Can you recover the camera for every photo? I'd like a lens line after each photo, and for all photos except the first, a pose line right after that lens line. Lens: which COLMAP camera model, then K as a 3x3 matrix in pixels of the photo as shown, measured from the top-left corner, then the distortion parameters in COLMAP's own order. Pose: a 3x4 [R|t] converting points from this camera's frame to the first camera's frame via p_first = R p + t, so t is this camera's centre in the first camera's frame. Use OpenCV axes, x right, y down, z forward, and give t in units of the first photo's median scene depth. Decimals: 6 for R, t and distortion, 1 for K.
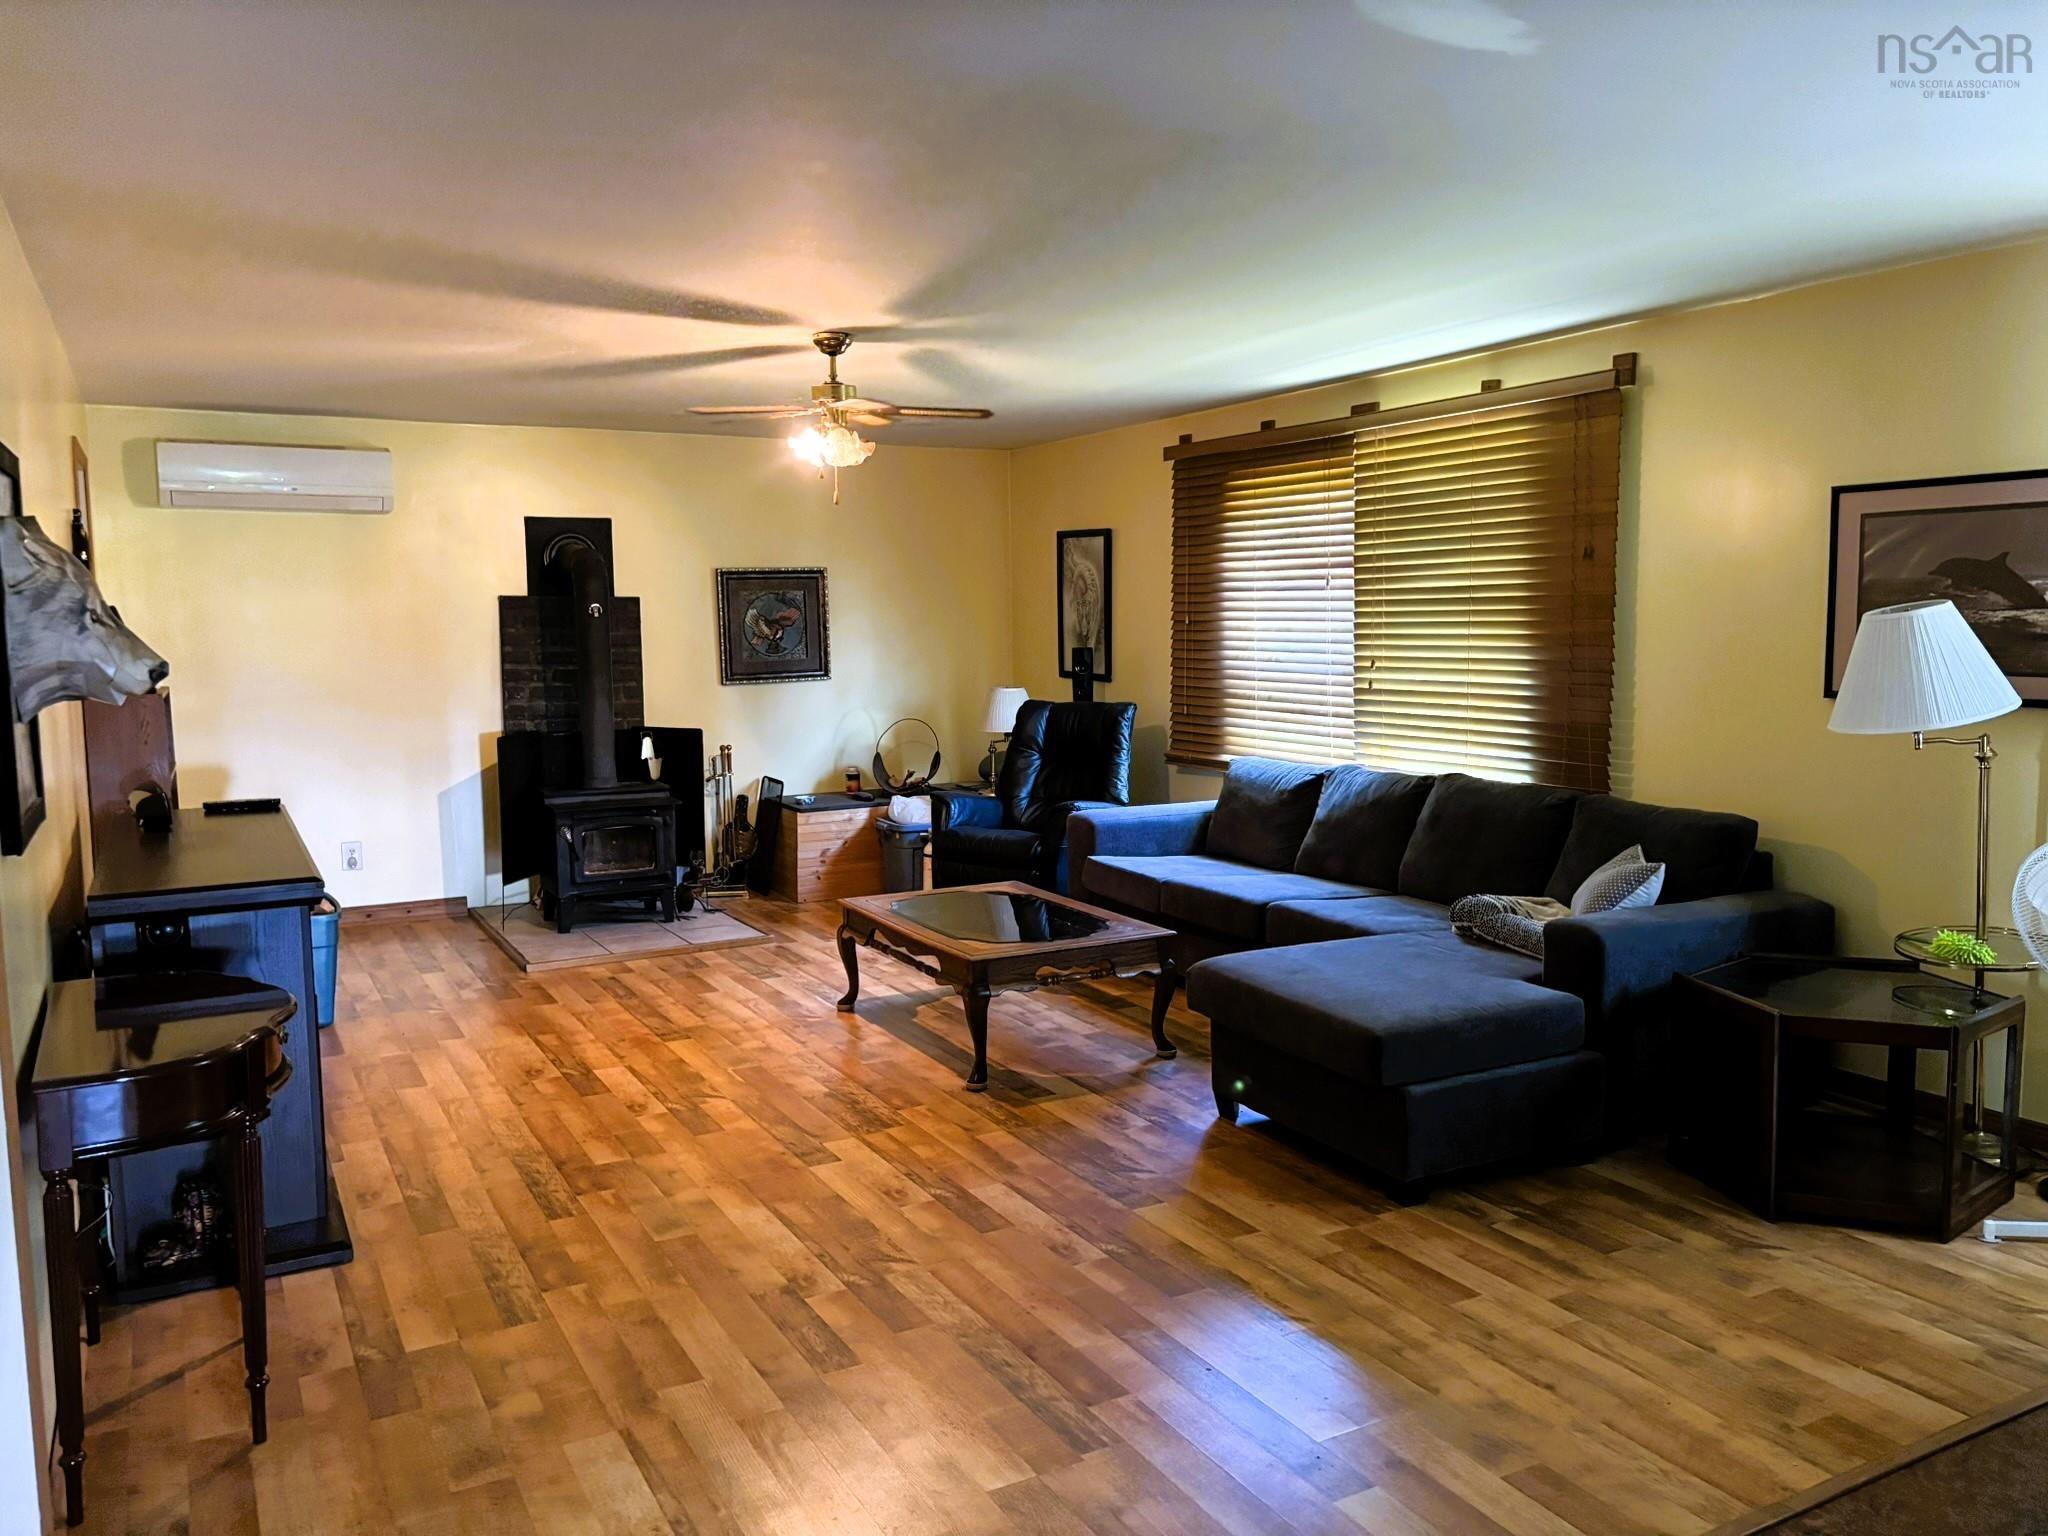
lens RADIAL K [[1556.5, 0, 1038.3], [0, 1556.5, 772.6], [0, 0, 1]] dist [0.038074, -0.016675]
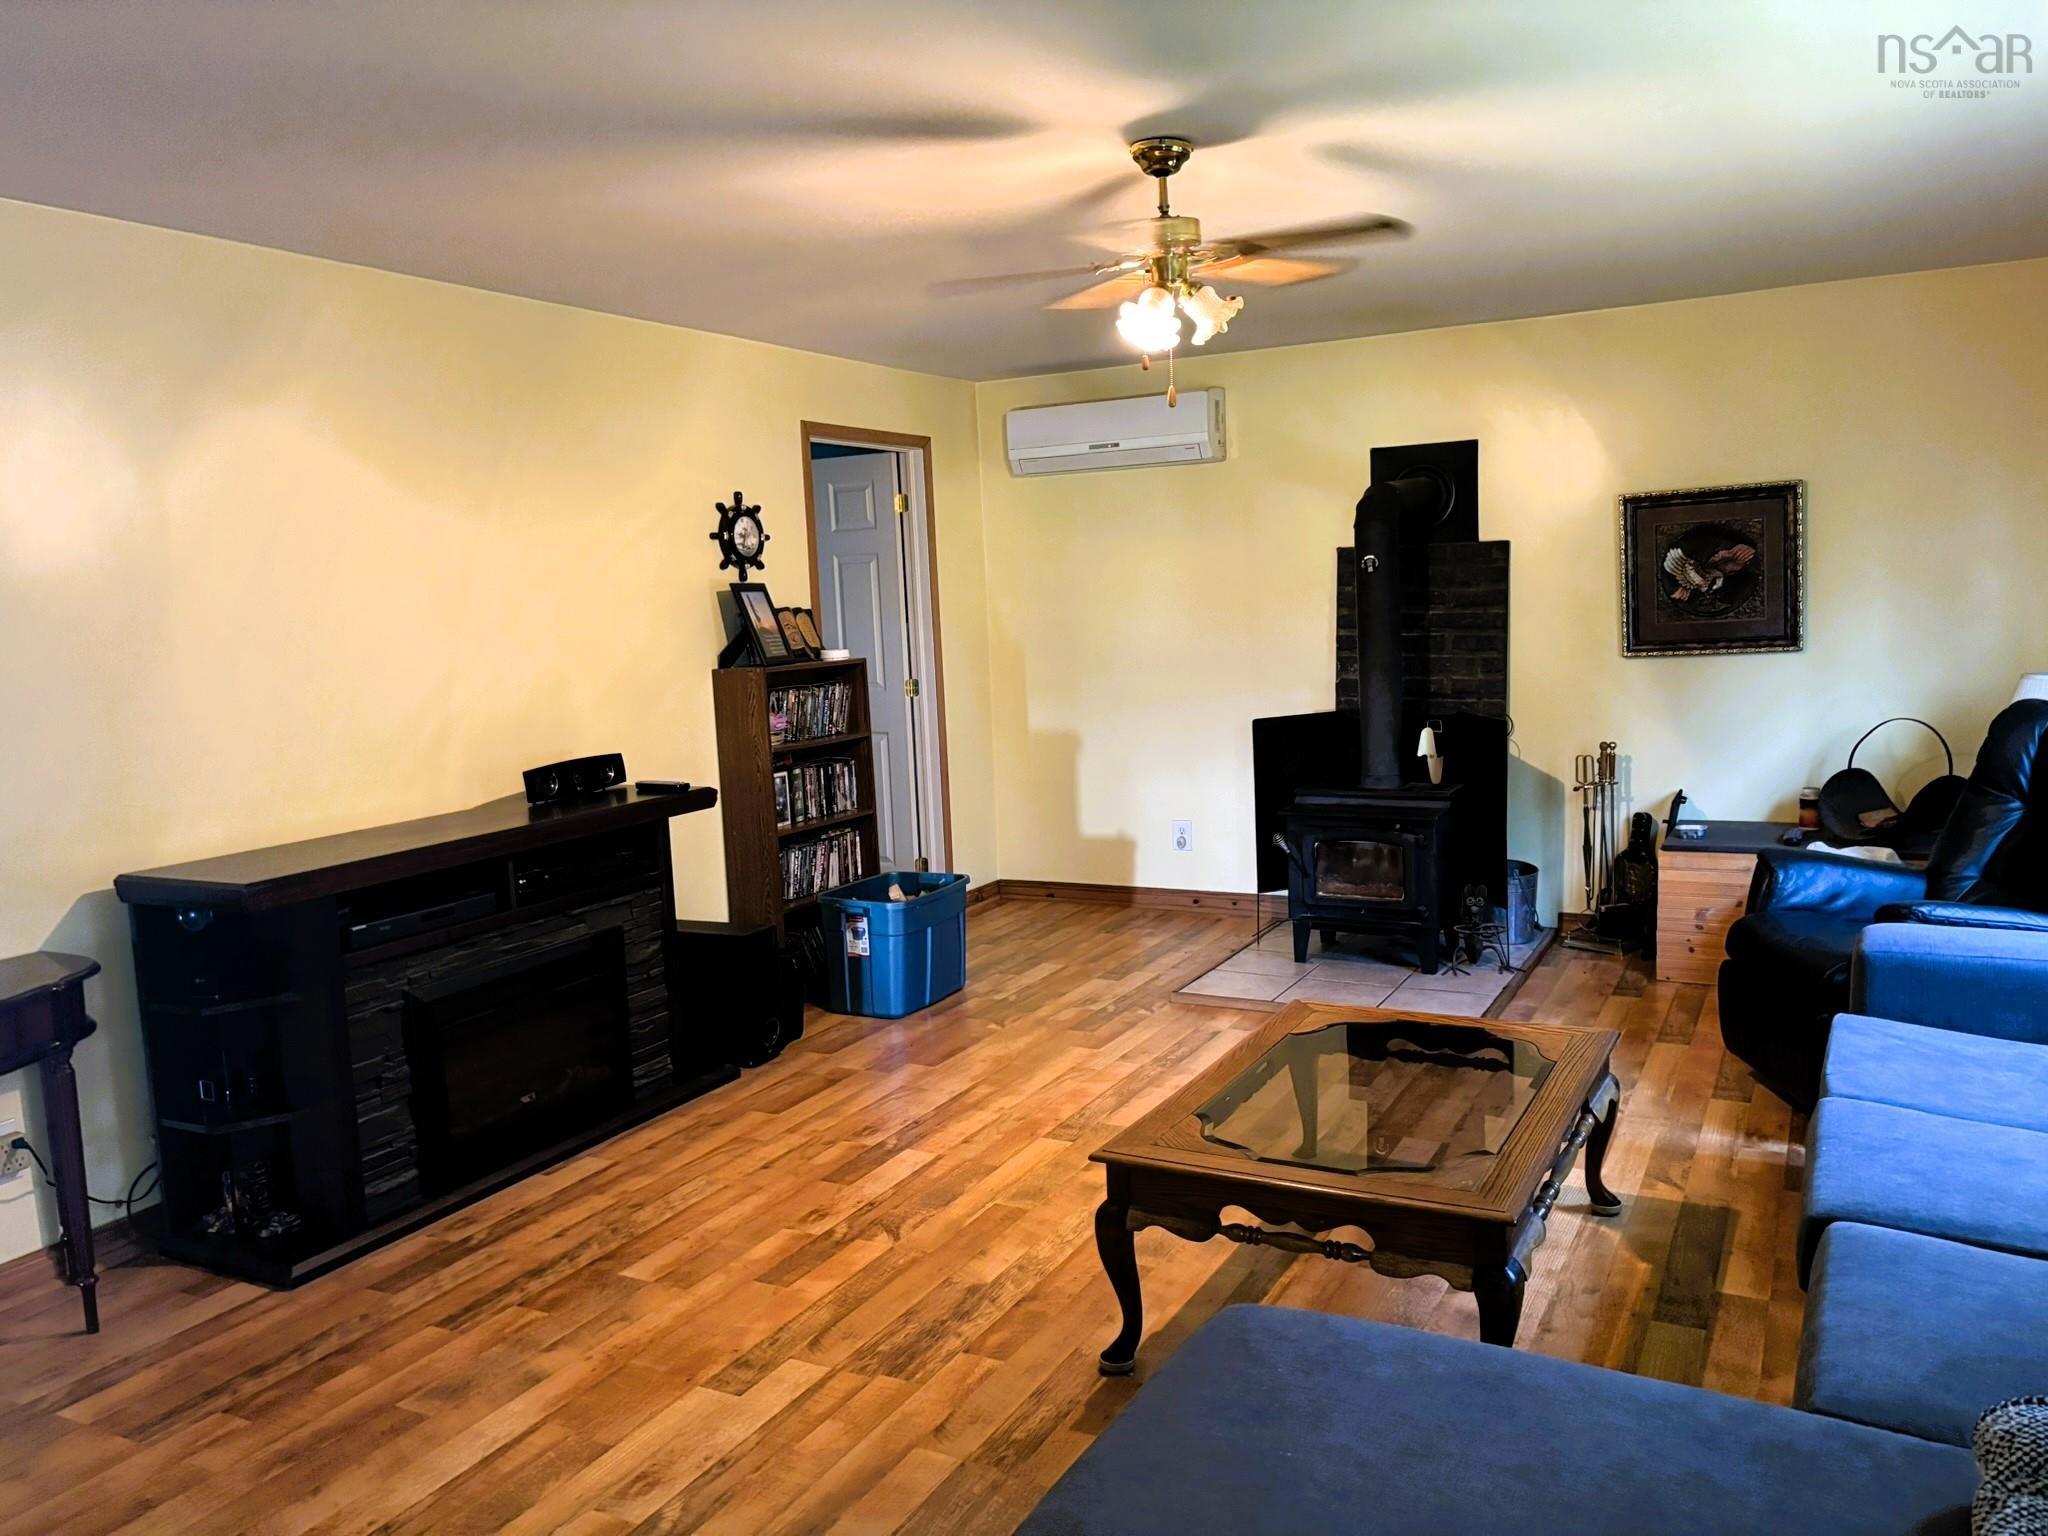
lens RADIAL K [[1556.5, 0, 1021.6], [0, 1556.5, 769.5], [0, 0, 1]] dist [0.038074, -0.016675]
pose [[0.544346, 0.083834, -0.834661, 0.420249], [-0.052181, 0.996451, 0.066053, -0.064146], [0.837237, 0.007598, 0.546788, 0.630487]]
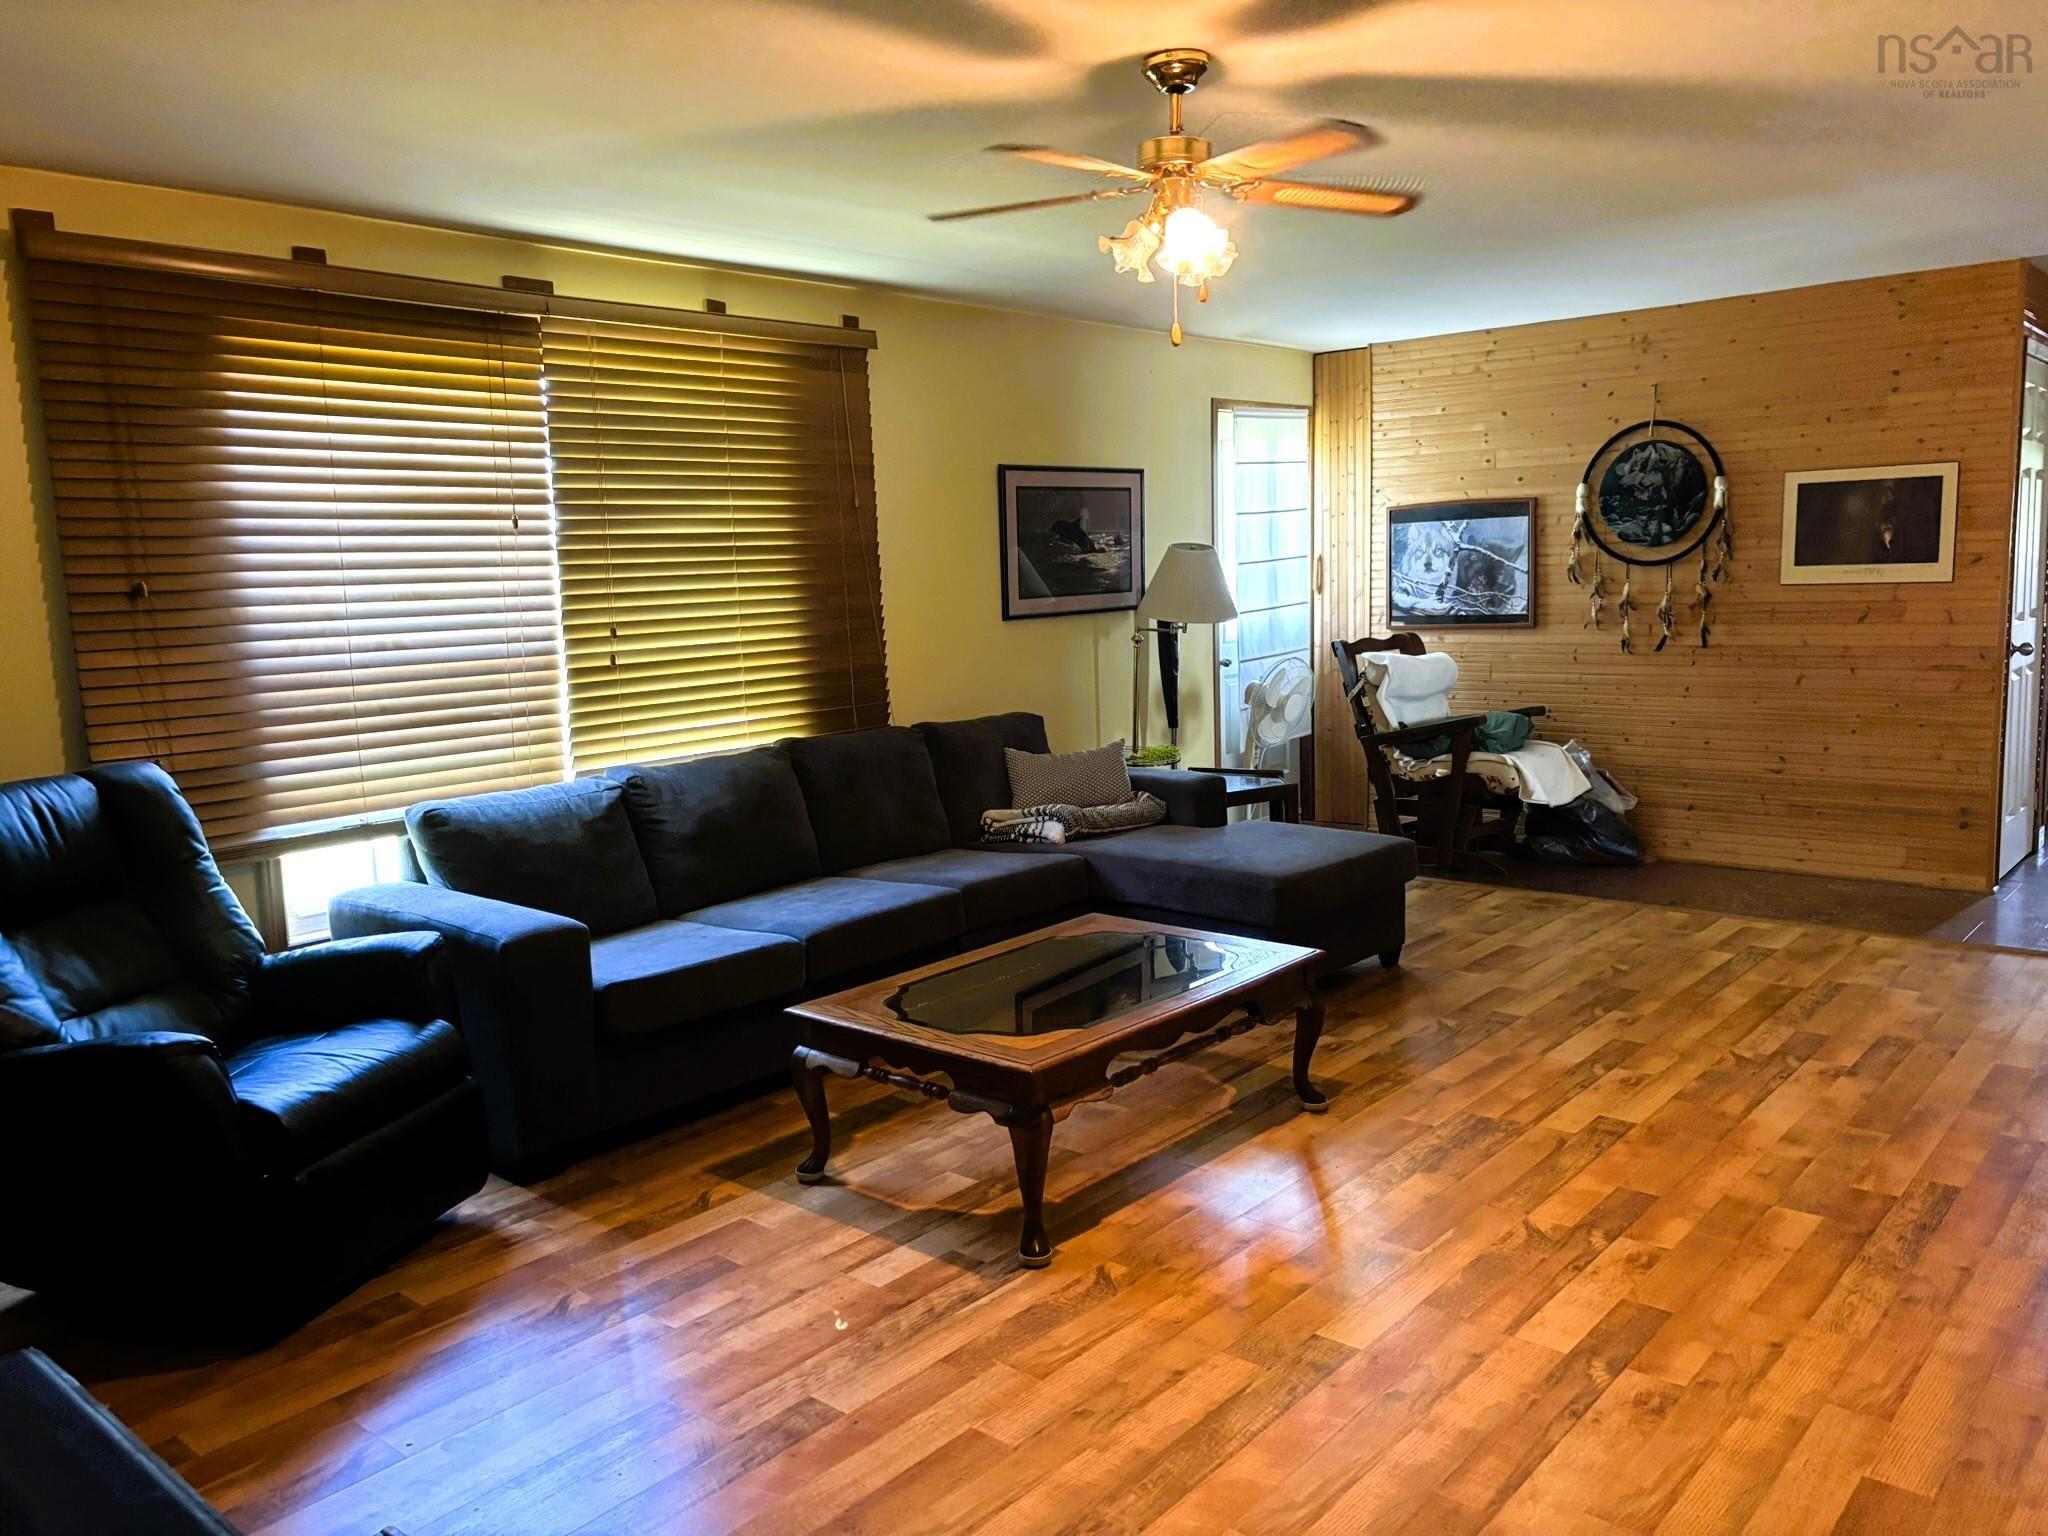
lens RADIAL K [[1556.5, 0, 1027.6], [0, 1556.5, 772.2], [0, 0, 1]] dist [0.038074, -0.016675]
pose [[-0.349718, -0.102685, 0.931210, -0.732765], [0.136319, 0.977819, 0.159020, -0.123180], [-0.926884, 0.182554, -0.327963, 1.366049]]
